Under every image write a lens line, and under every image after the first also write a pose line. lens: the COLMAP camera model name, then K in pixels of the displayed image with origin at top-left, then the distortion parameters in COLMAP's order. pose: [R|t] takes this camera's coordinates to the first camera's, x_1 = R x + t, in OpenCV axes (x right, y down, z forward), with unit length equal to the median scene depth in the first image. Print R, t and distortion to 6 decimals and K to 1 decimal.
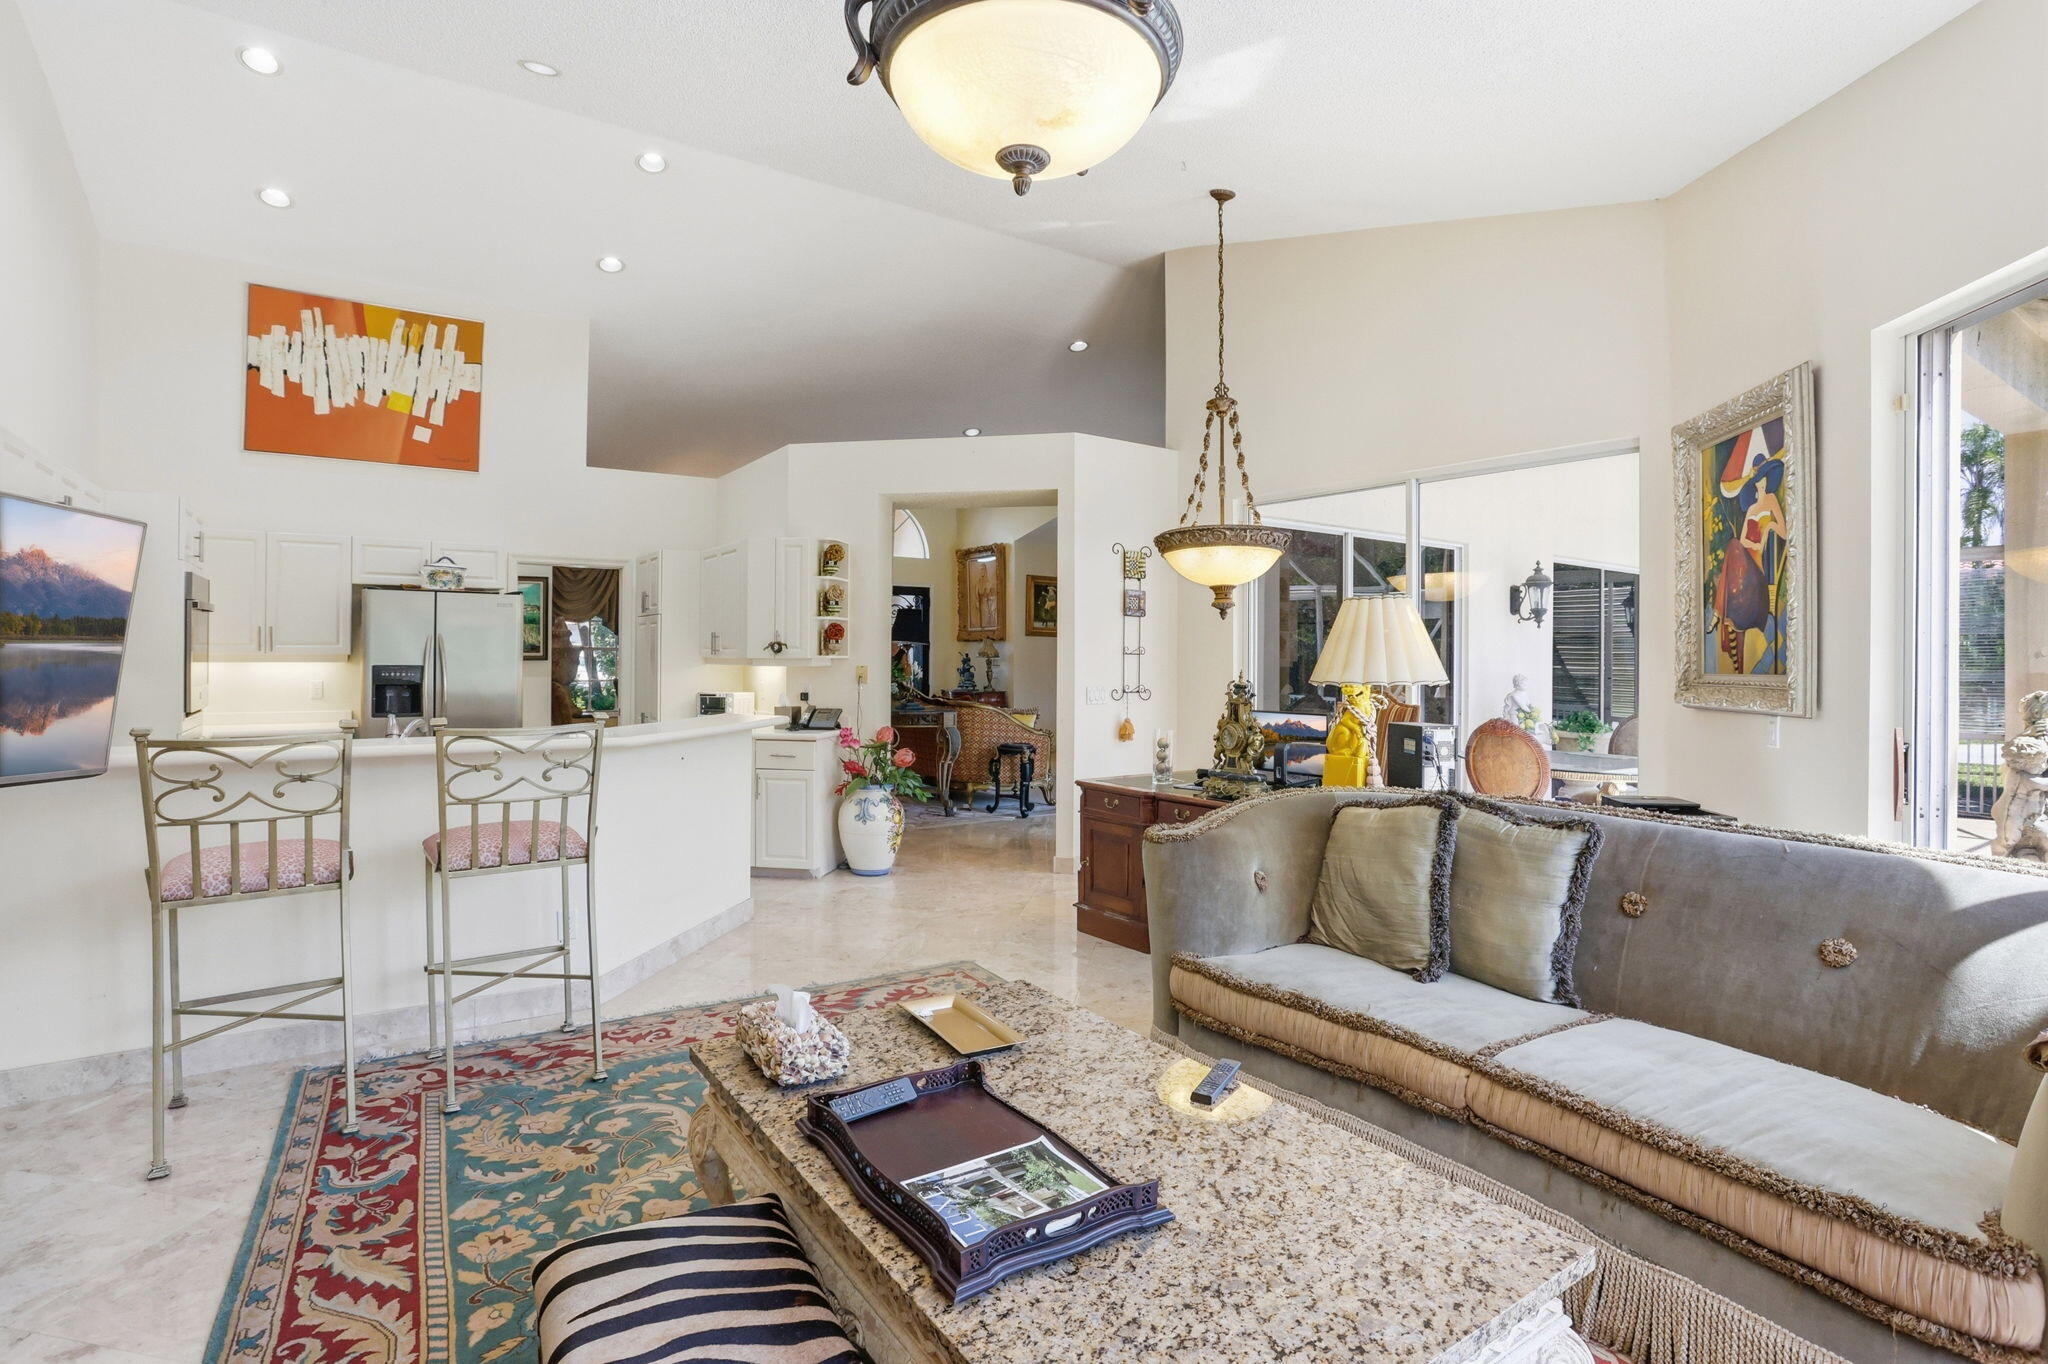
lens RADIAL K [[987.0, 0, 1024.0], [0, 987.0, 682.0], [0, 0, 1]] dist [-0.078814, 0.030369]
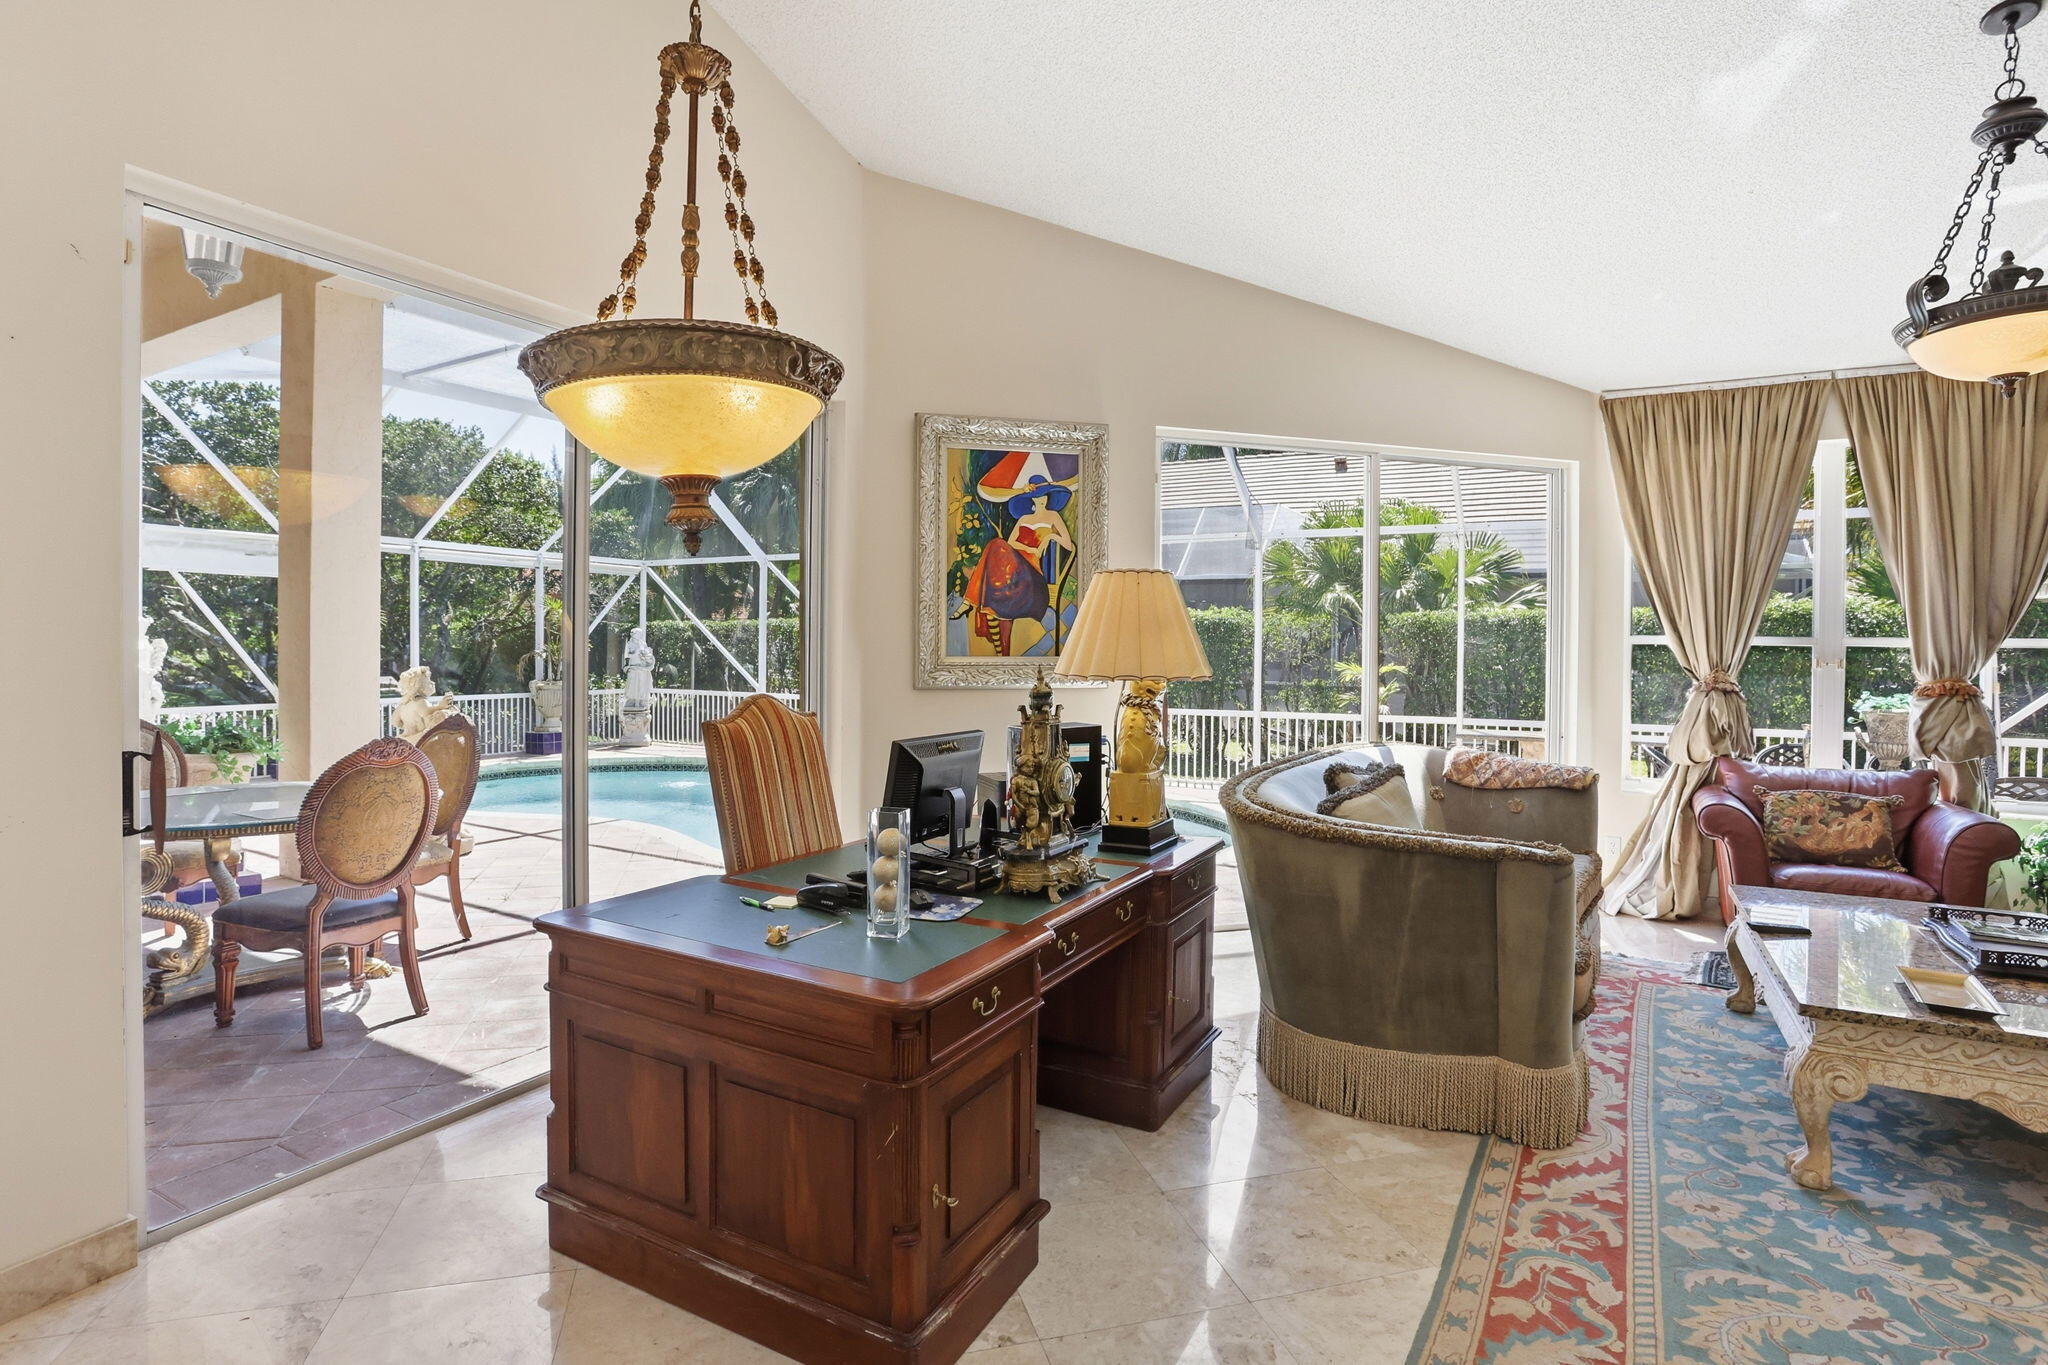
lens RADIAL K [[1027.5, 0, 1015.3], [0, 1027.5, 649.7], [0, 0, 1]] dist [-0.074666, 0.028885]
pose [[-0.435781, -0.014825, 0.899931, -0.224620], [0.009998, 0.999723, 0.021310, -0.025635], [-0.899997, 0.018285, -0.435512, 0.908996]]
